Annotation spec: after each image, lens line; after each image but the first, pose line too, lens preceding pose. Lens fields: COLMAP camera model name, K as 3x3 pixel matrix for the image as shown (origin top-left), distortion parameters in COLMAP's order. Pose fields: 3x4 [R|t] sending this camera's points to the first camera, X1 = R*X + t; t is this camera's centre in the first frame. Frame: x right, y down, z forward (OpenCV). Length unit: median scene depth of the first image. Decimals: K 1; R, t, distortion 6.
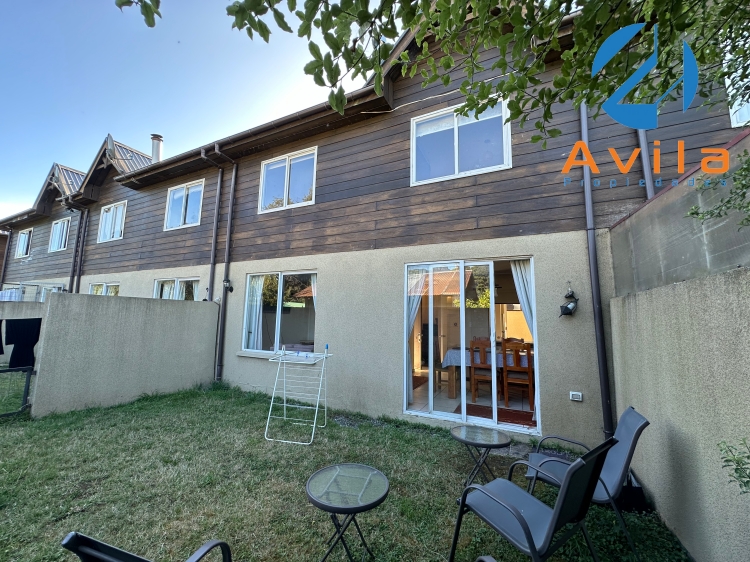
lens RADIAL K [[299.0, 0, 374.2], [0, 299.0, 280.4], [0, 0, 1]] dist [-0.004086, 0.000772]
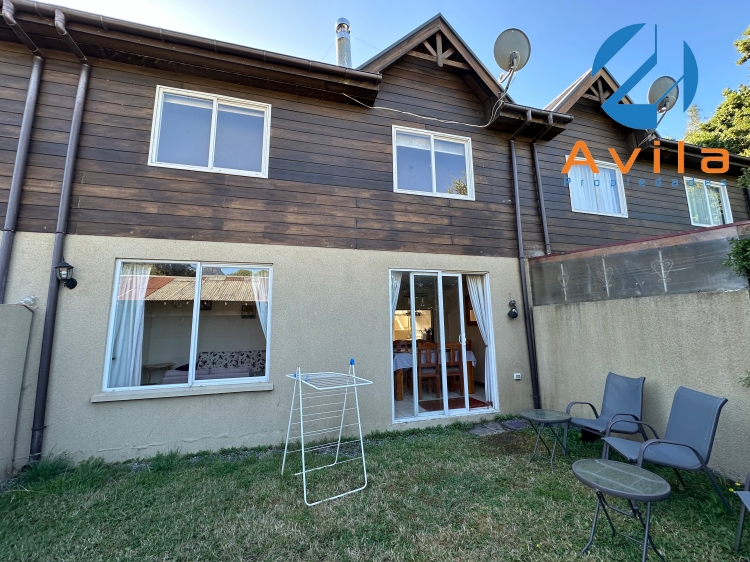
lens RADIAL K [[299.0, 0, 374.2], [0, 299.0, 280.4], [0, 0, 1]] dist [-0.004086, 0.000772]
pose [[0.747033, 0.065919, 0.661510, -0.548171], [-0.051220, 0.997821, -0.041591, 0.024392], [-0.662811, -0.002812, 0.748782, 0.285144]]
